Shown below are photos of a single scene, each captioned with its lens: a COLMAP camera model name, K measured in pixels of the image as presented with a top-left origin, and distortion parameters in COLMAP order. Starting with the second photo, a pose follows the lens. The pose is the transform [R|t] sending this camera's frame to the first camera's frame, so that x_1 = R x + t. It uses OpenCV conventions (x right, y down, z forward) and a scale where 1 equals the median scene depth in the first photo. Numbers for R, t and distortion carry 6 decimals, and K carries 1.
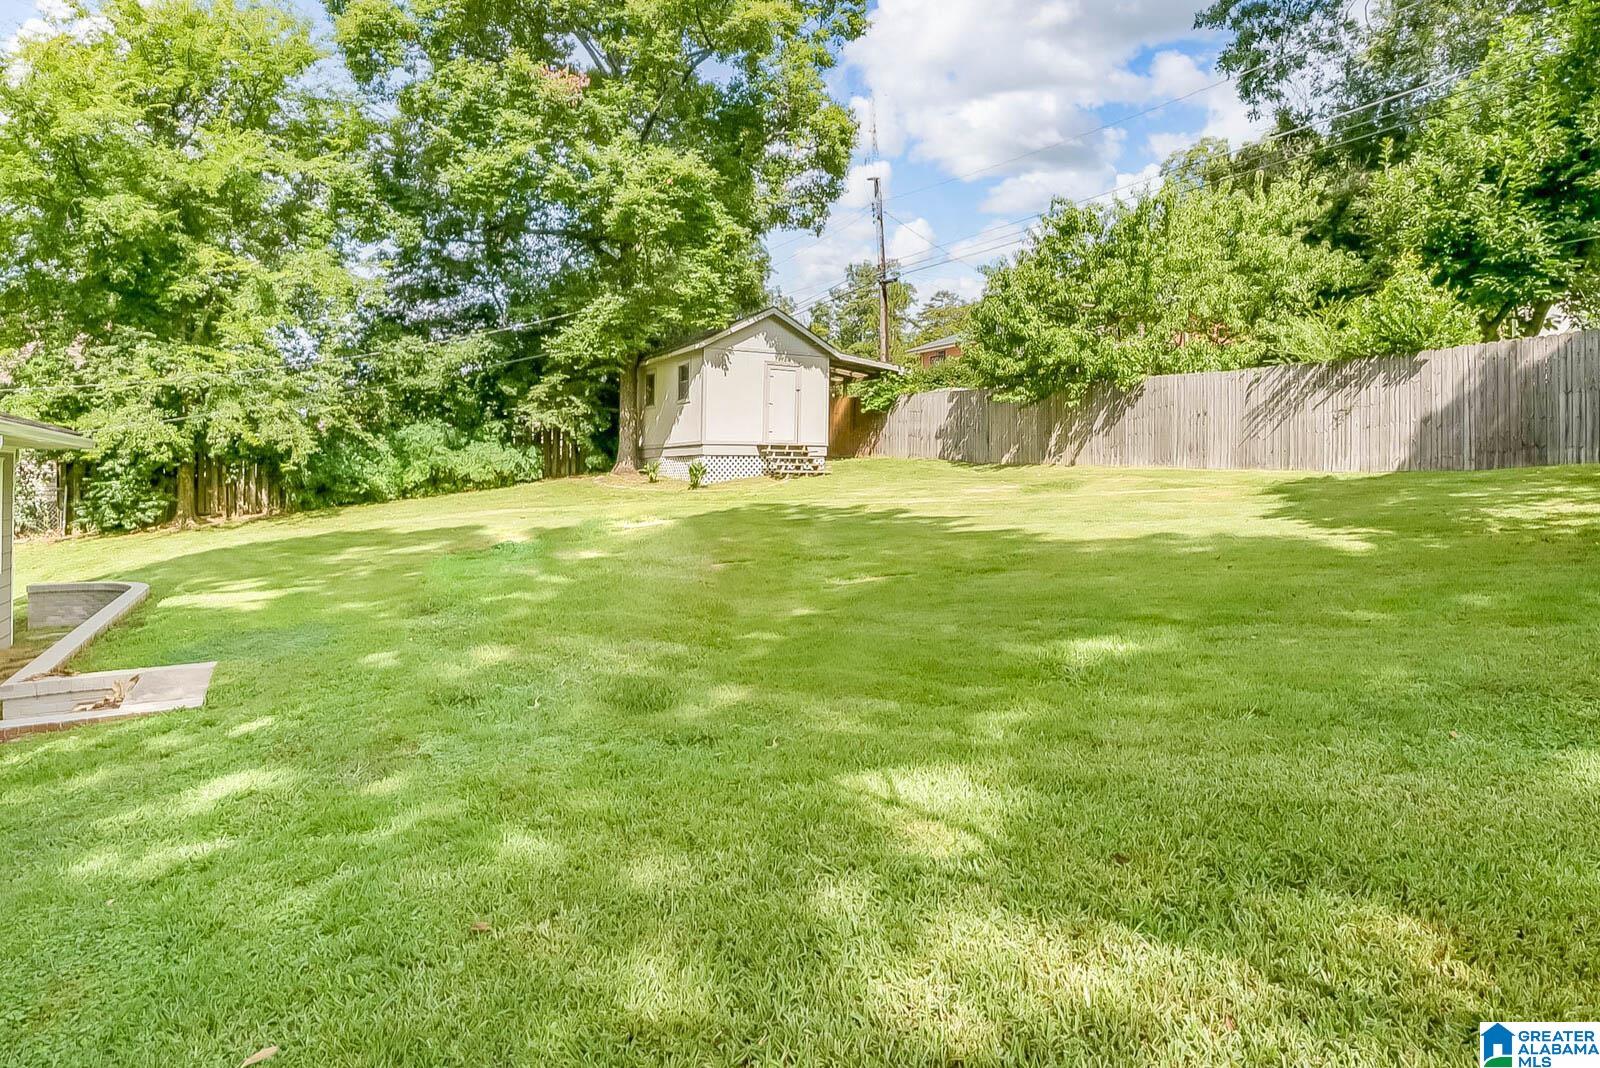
lens RADIAL K [[840.1, 0, 800.0], [0, 840.1, 534.0], [0, 0, 1]] dist [-0.014004, -0.018337]
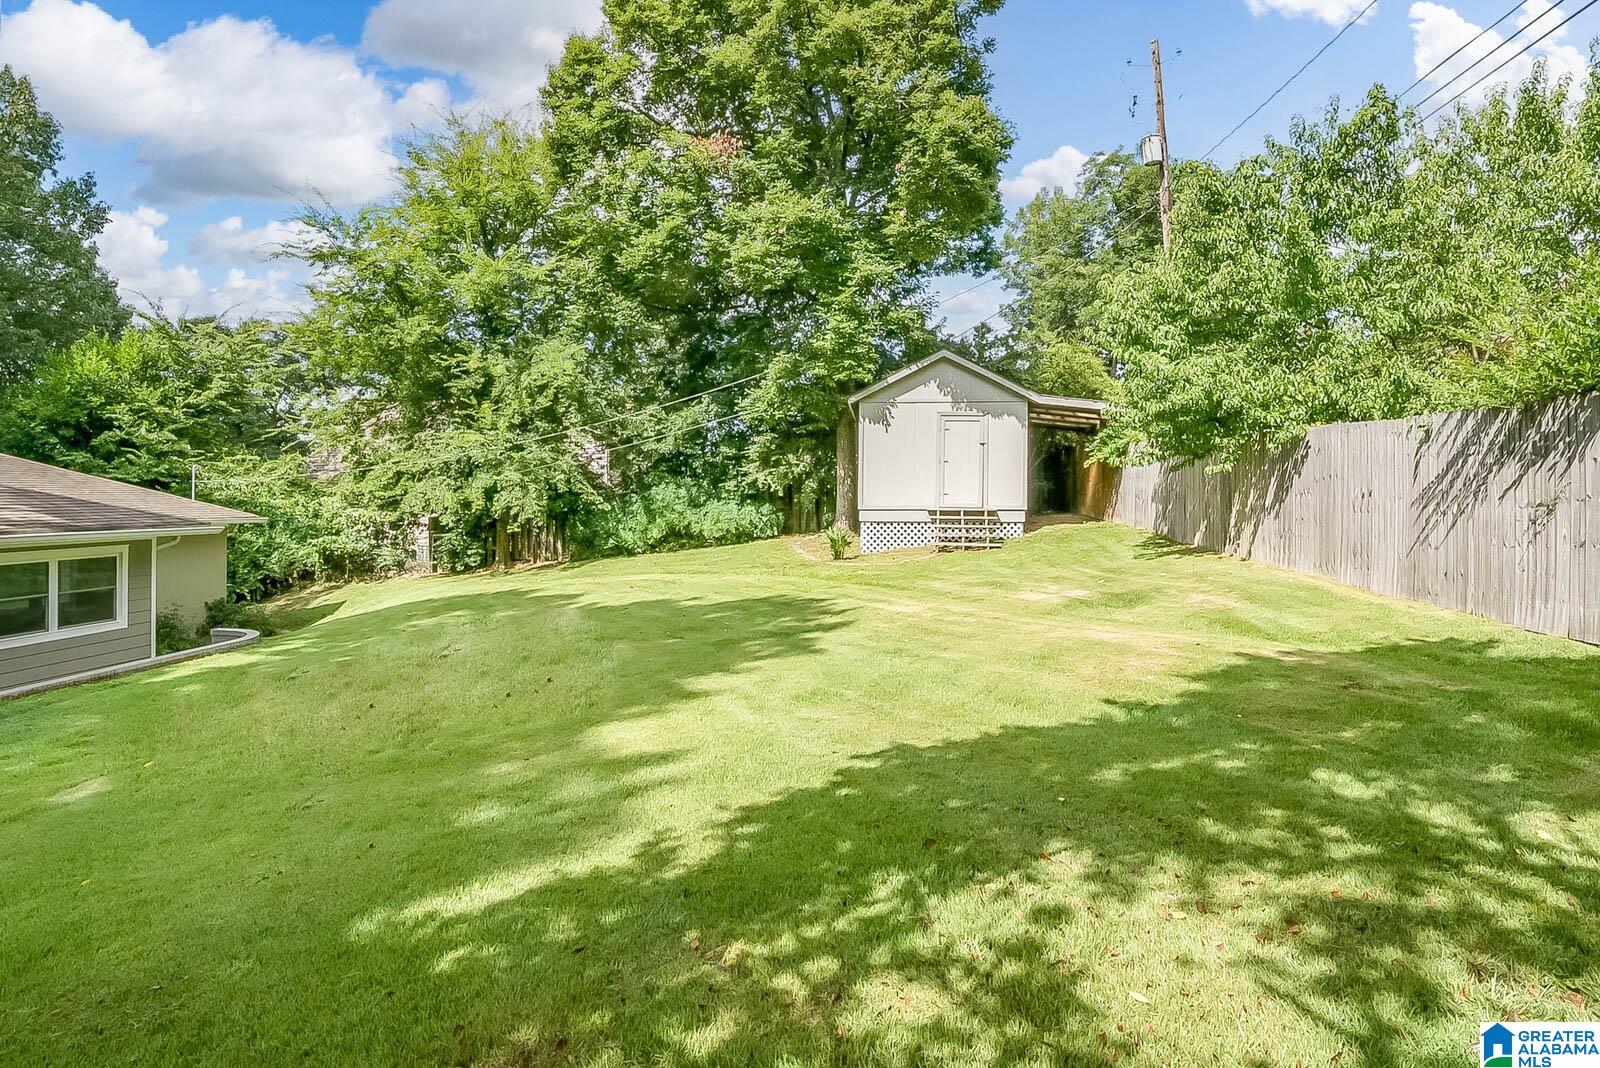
lens RADIAL K [[840.1, 0, 800.0], [0, 840.1, 534.0], [0, 0, 1]] dist [-0.014004, -0.018337]
pose [[0.832972, 0.026597, -0.552675, 0.322348], [-0.044617, 0.998820, -0.019178, -0.060062], [0.551513, 0.040633, 0.833176, 0.216852]]
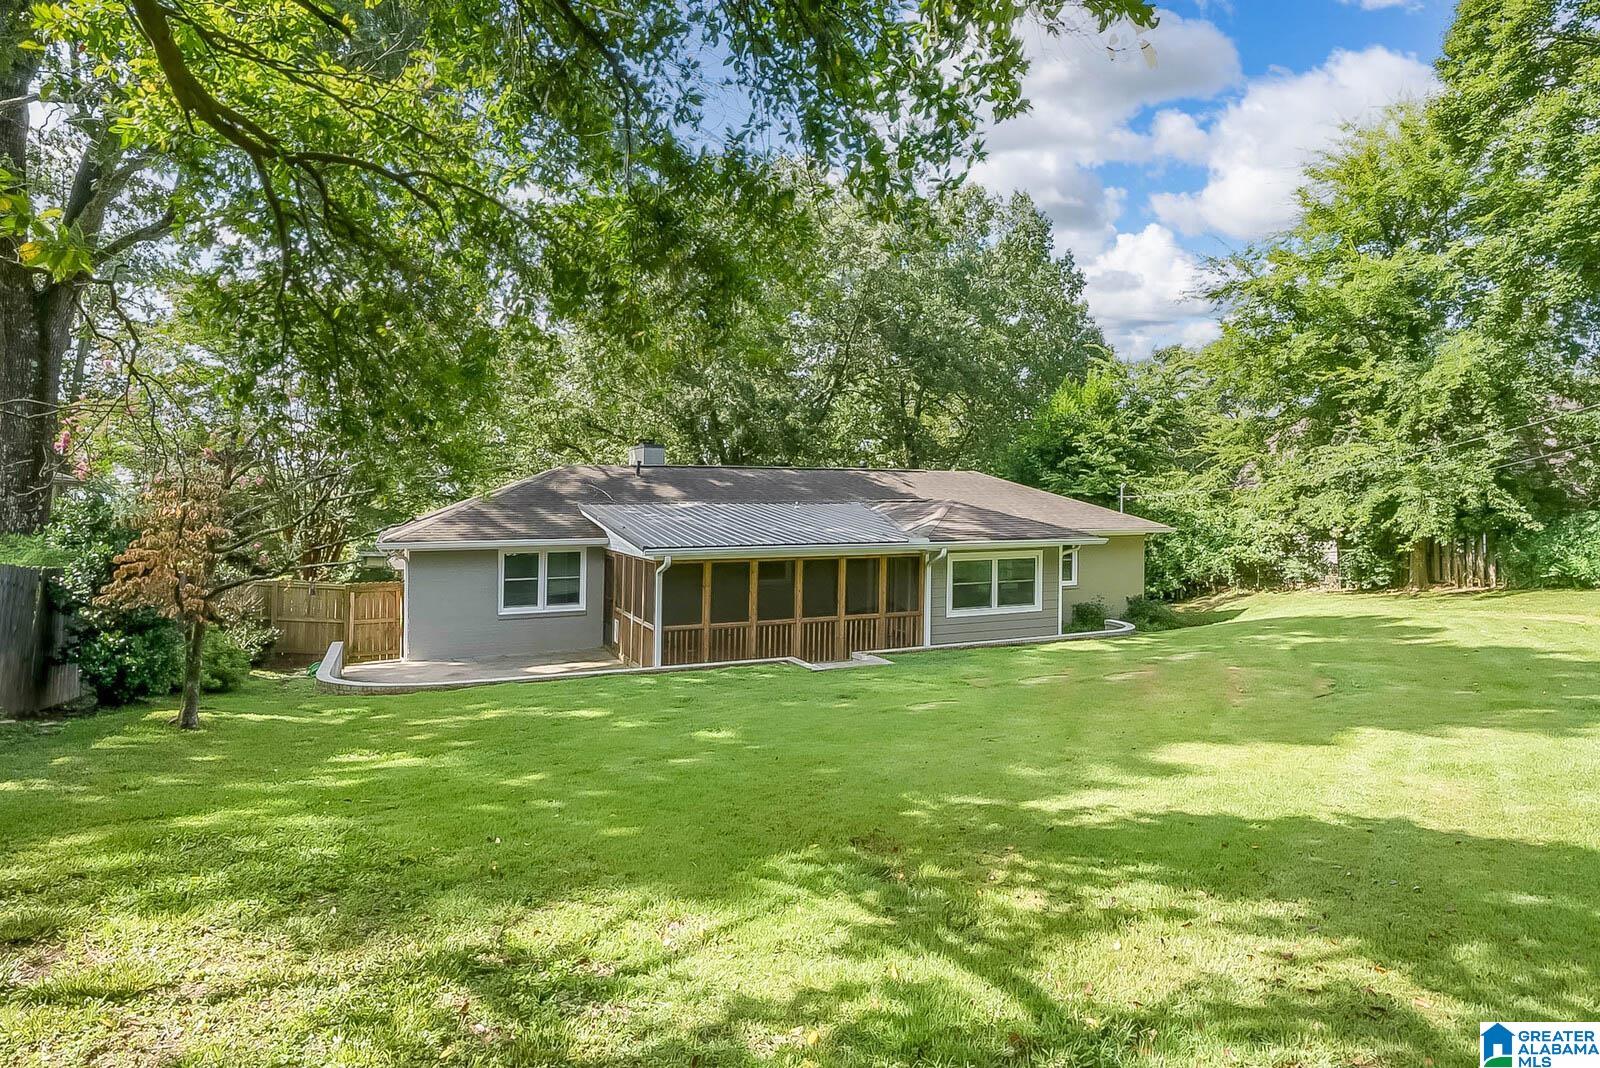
lens RADIAL K [[840.1, 0, 800.0], [0, 840.1, 534.0], [0, 0, 1]] dist [-0.014004, -0.018337]
pose [[-0.068650, 0.039841, -0.996845, 0.421217], [-0.074983, 0.996170, 0.044977, -0.076908], [0.994819, 0.077834, -0.065399, 0.264532]]
